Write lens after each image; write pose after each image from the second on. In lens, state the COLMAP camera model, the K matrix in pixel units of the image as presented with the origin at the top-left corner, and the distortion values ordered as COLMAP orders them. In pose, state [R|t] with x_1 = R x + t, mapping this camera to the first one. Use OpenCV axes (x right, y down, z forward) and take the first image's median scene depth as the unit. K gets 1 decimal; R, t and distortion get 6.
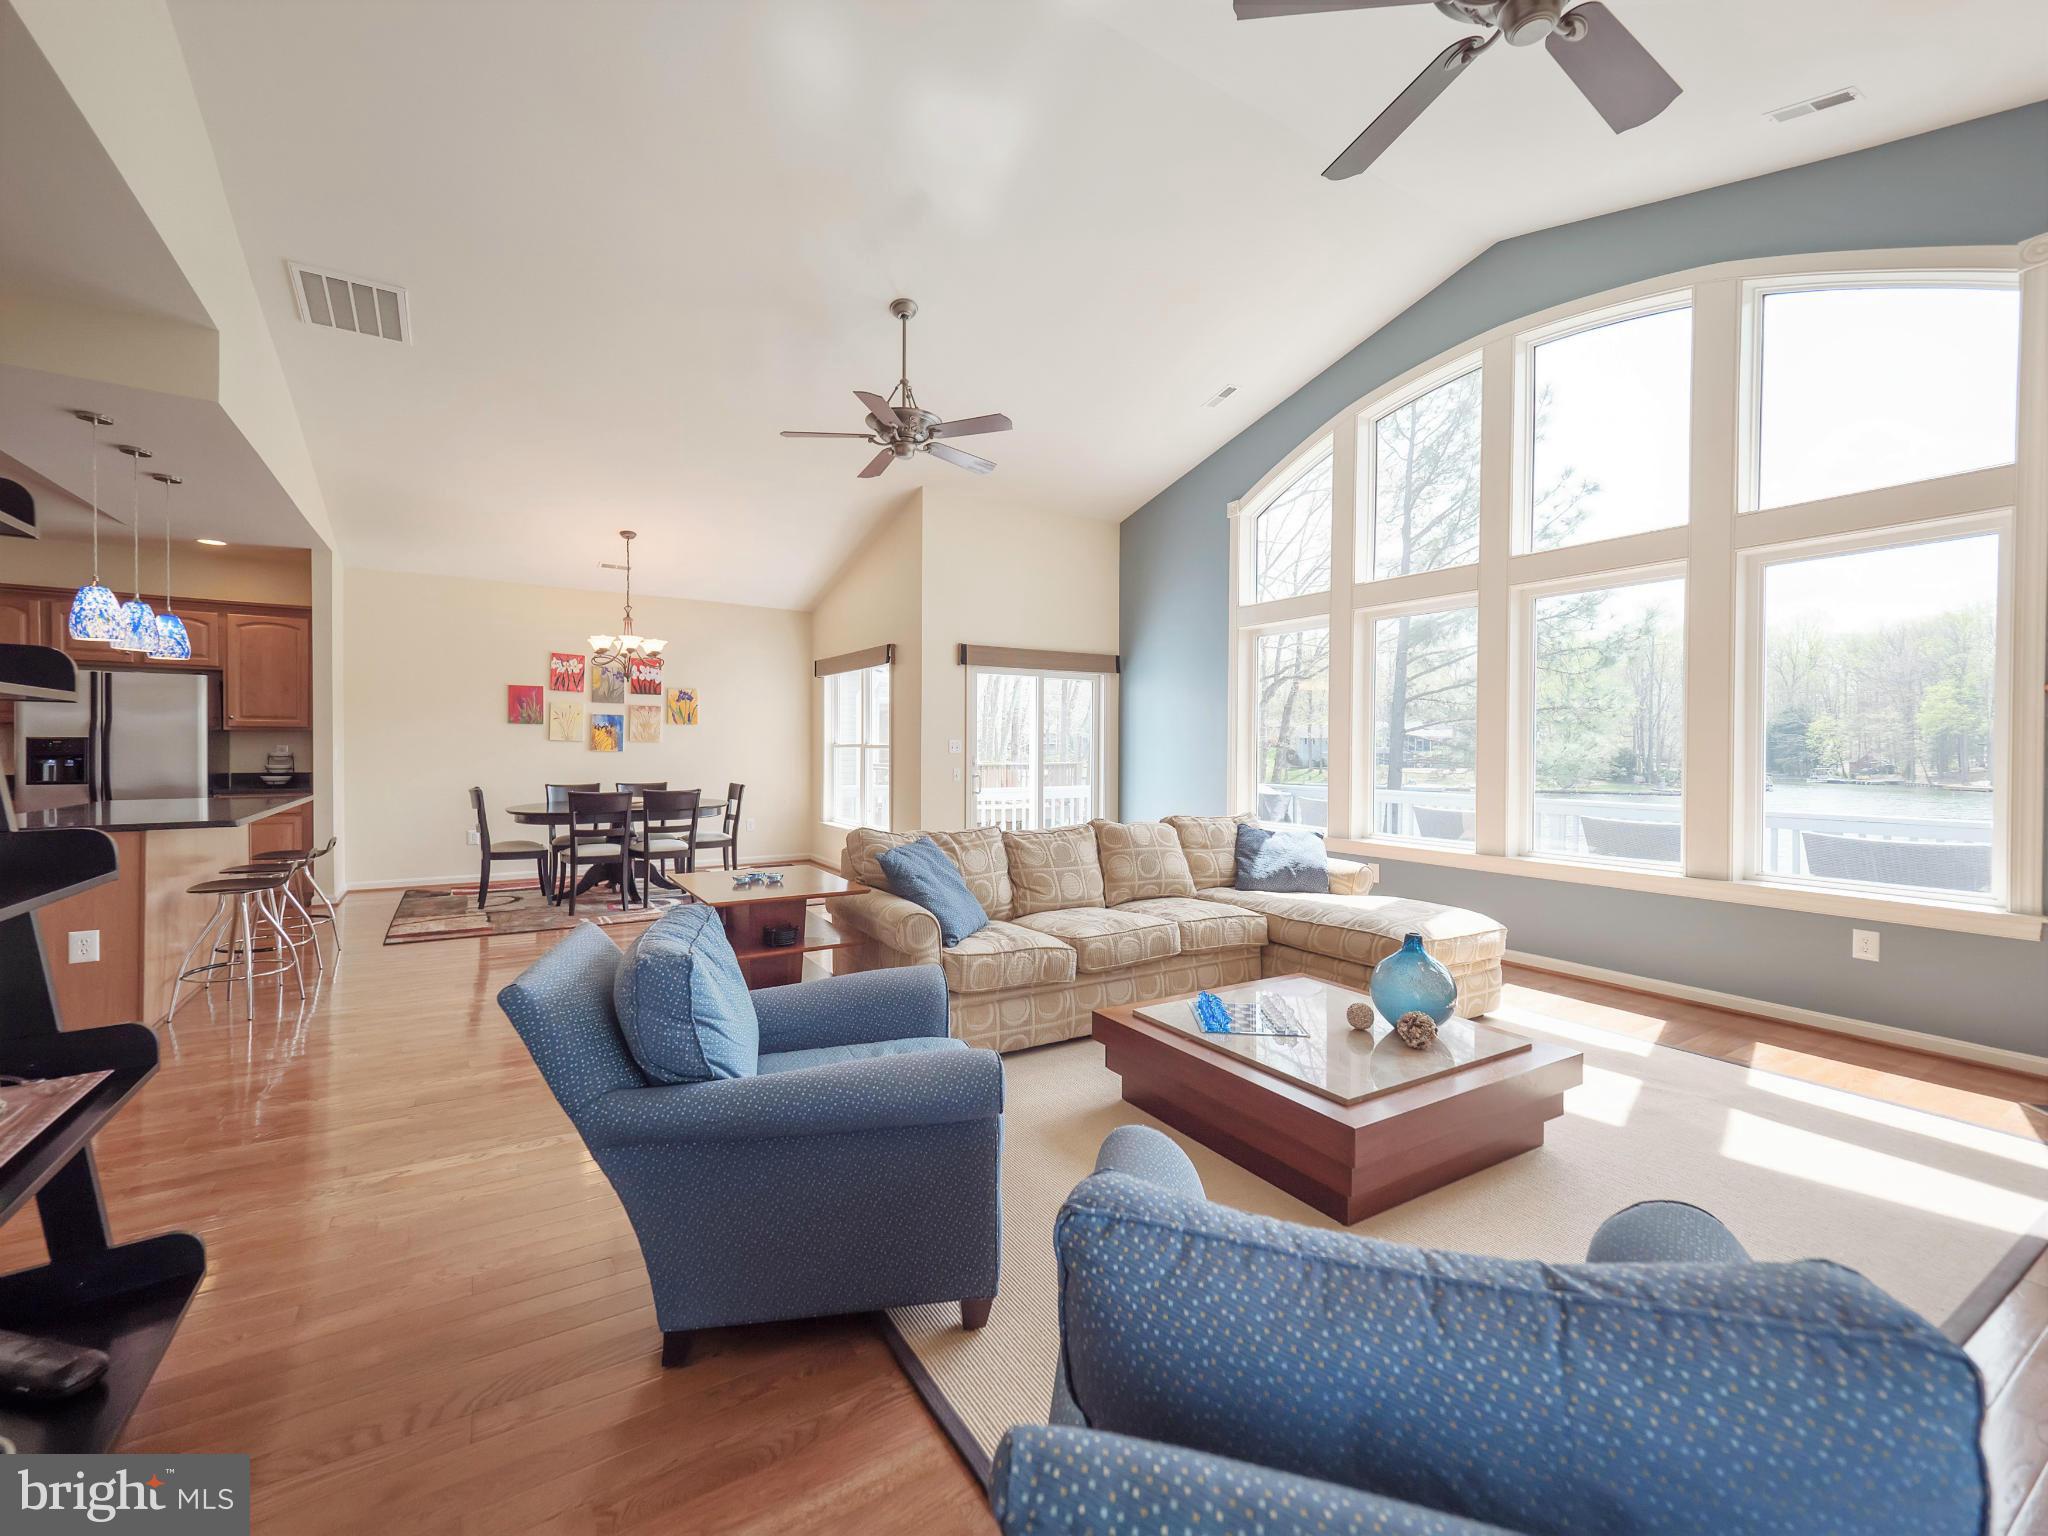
lens RADIAL K [[860.1, 0, 1022.7], [0, 860.1, 754.2], [0, 0, 1]] dist [-0.003389, 0.000309]
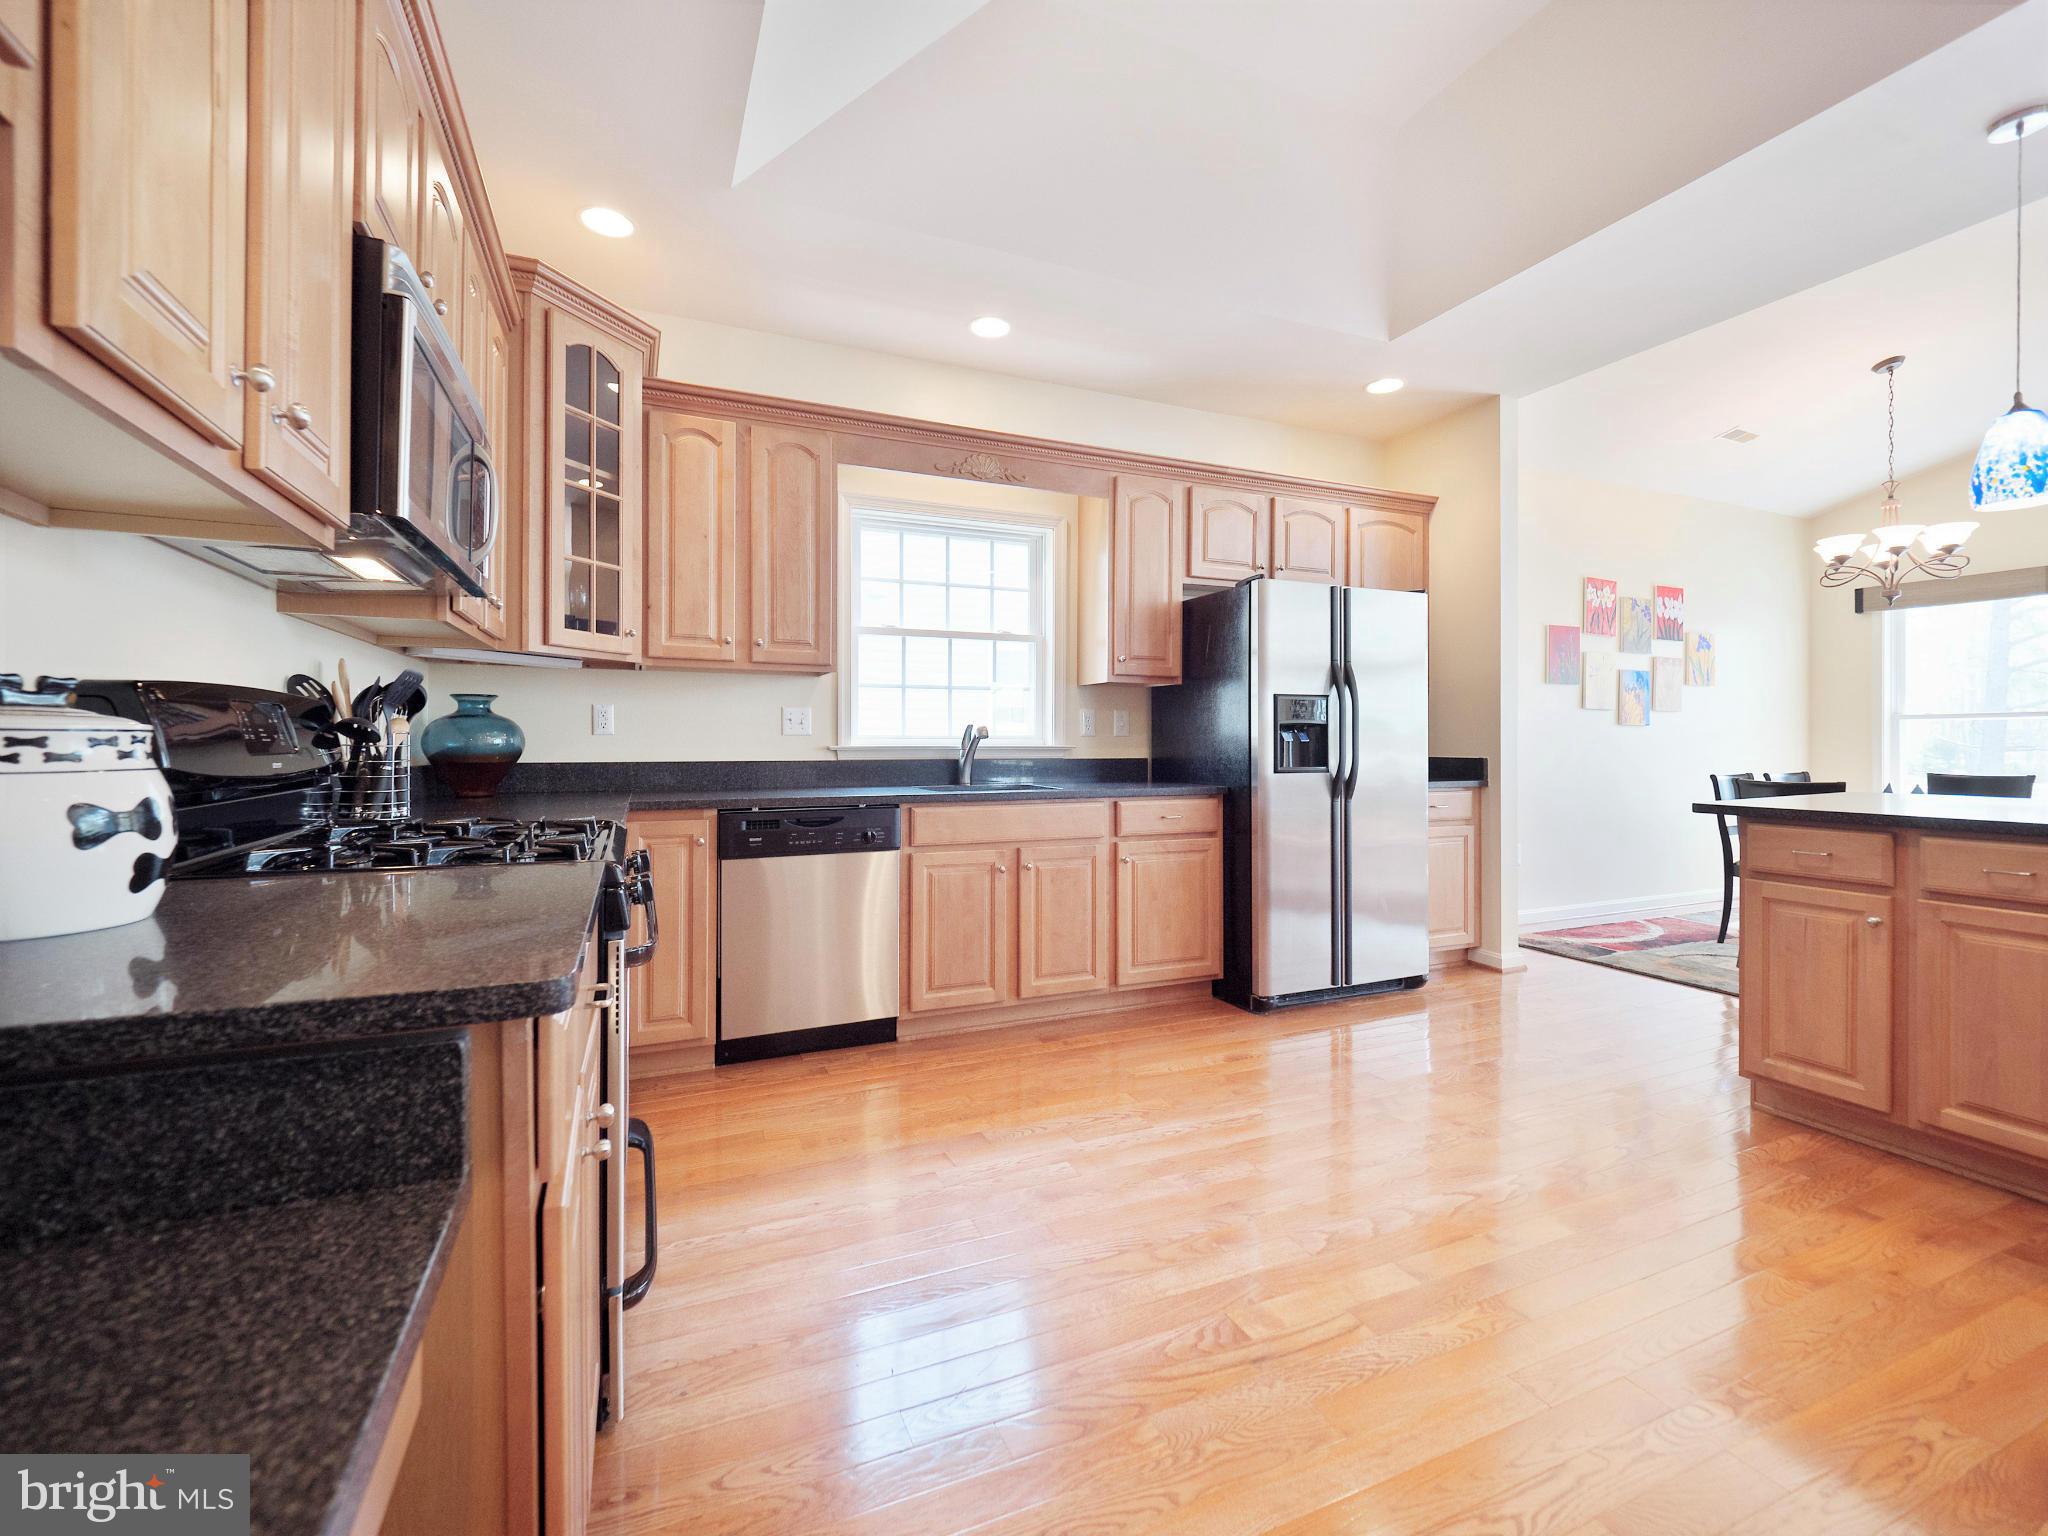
lens RADIAL K [[867.1, 0, 1017.2], [0, 867.1, 738.1], [0, 0, 1]] dist [-0.000375, 0.000041]
pose [[0.985744, -0.007138, -0.168102, -1.064541], [0.005557, 0.999936, -0.009874, 0.013859], [0.168161, 0.008799, 0.985720, 0.320160]]
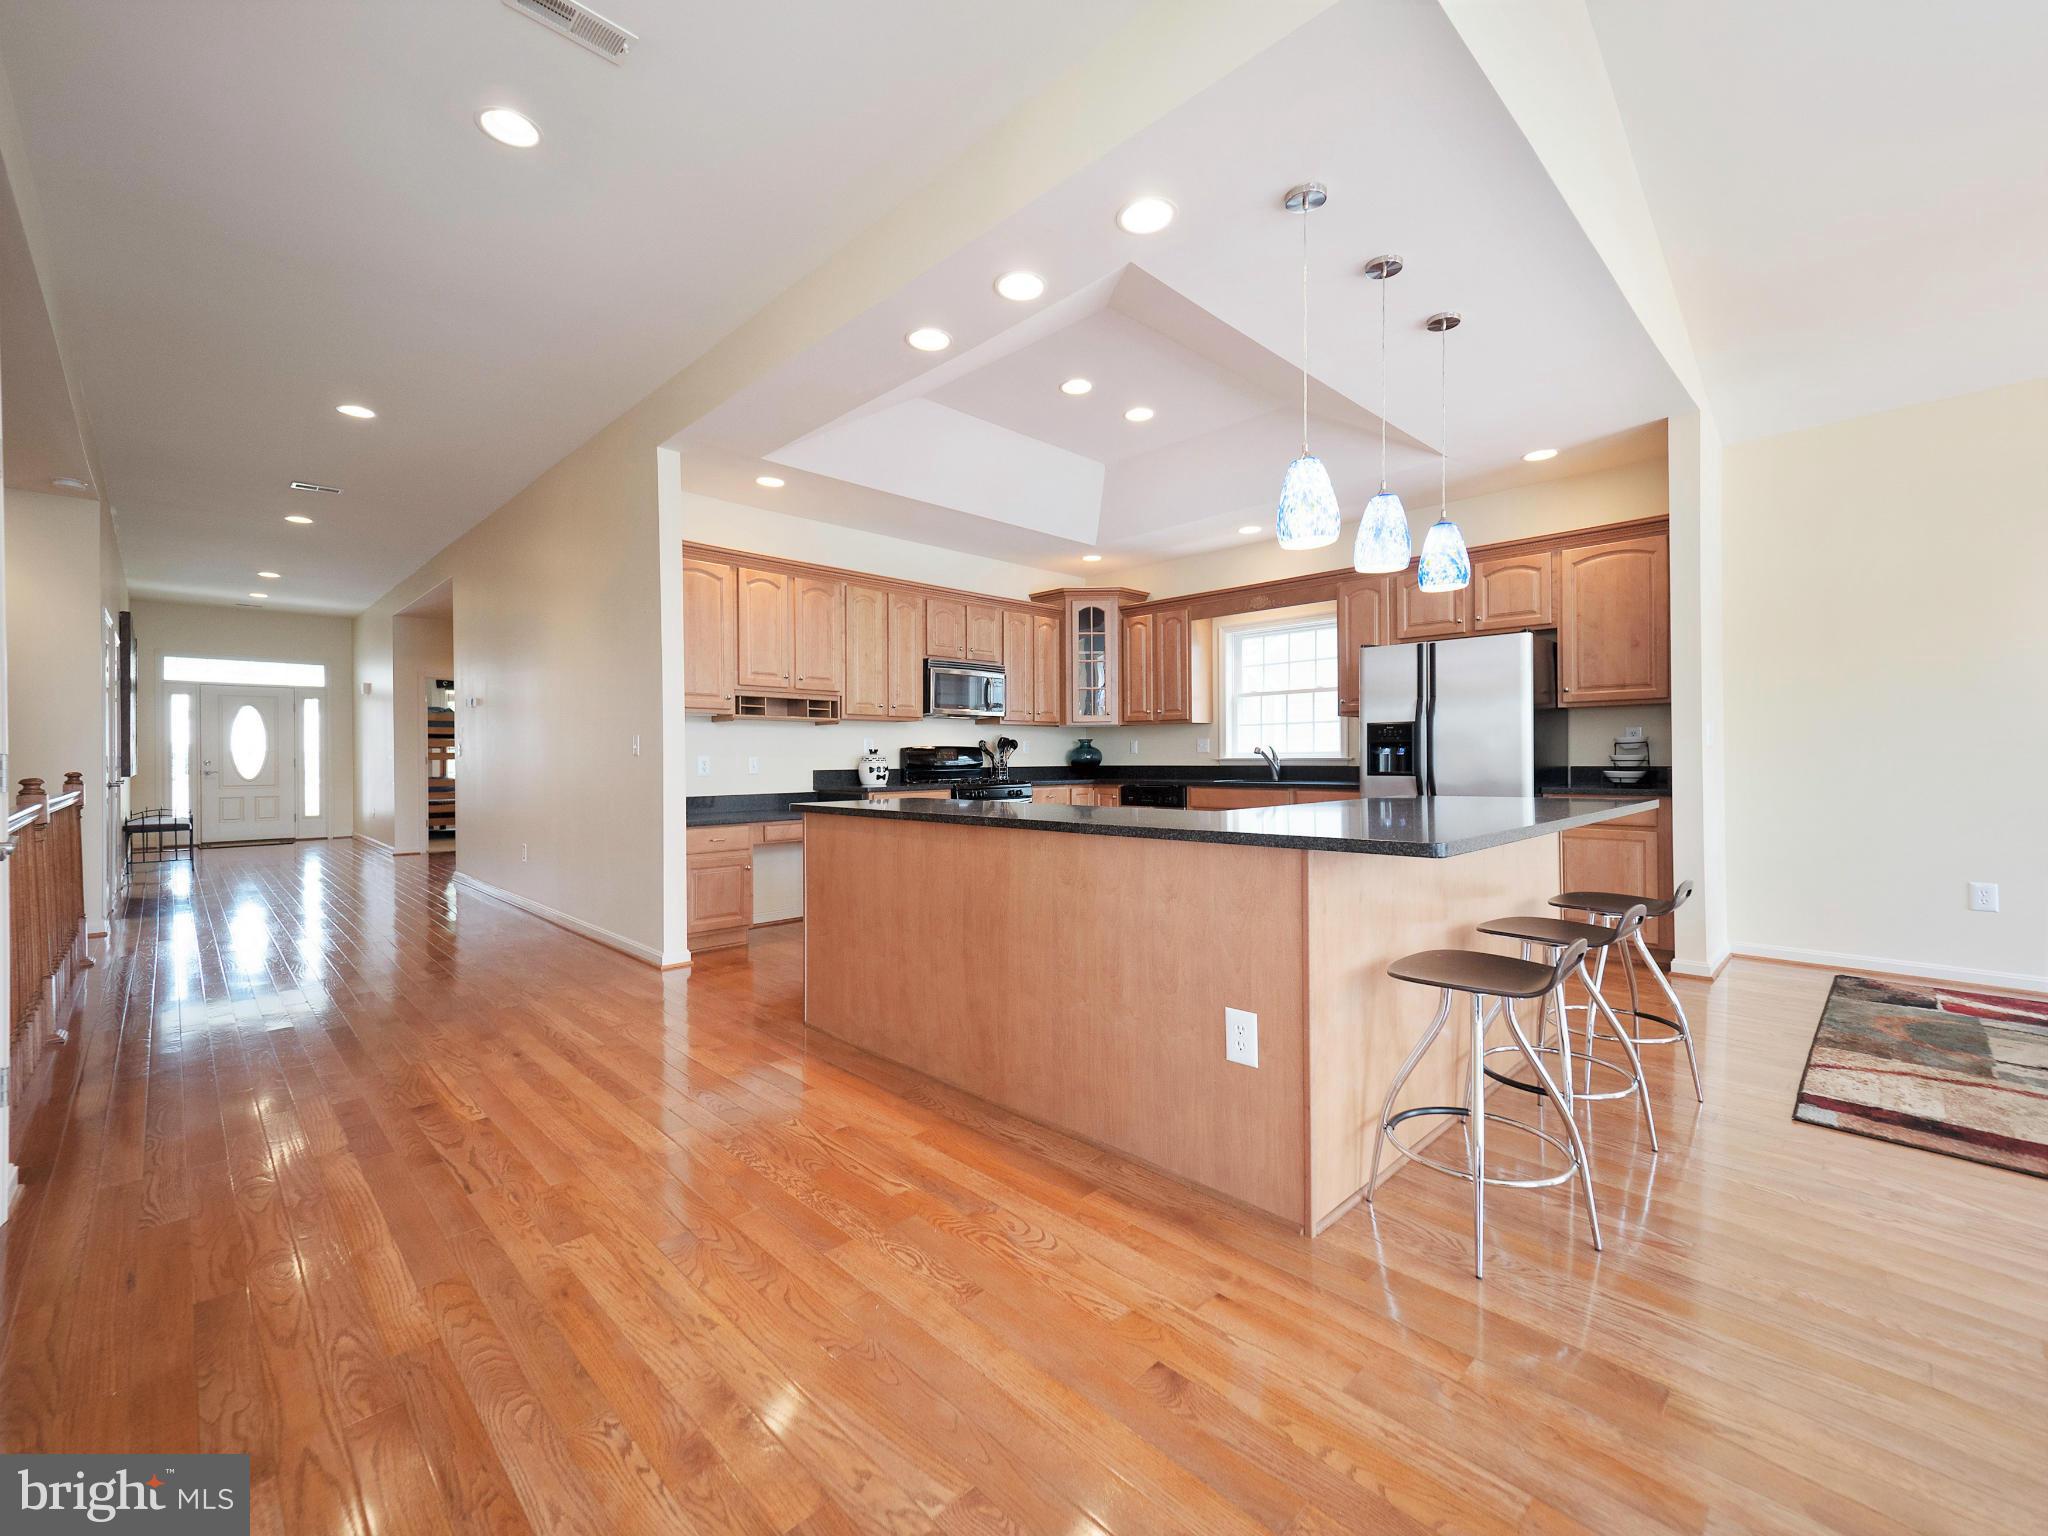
lens RADIAL K [[867.5, 0, 1021.0], [0, 867.5, 758.8], [0, 0, 1]] dist [0.004169, 0.000178]
pose [[0.204809, -0.006904, -0.978778, -0.286051], [0.005467, 0.999968, -0.005909, 0.018241], [0.978787, -0.004141, 0.204840, 0.385385]]
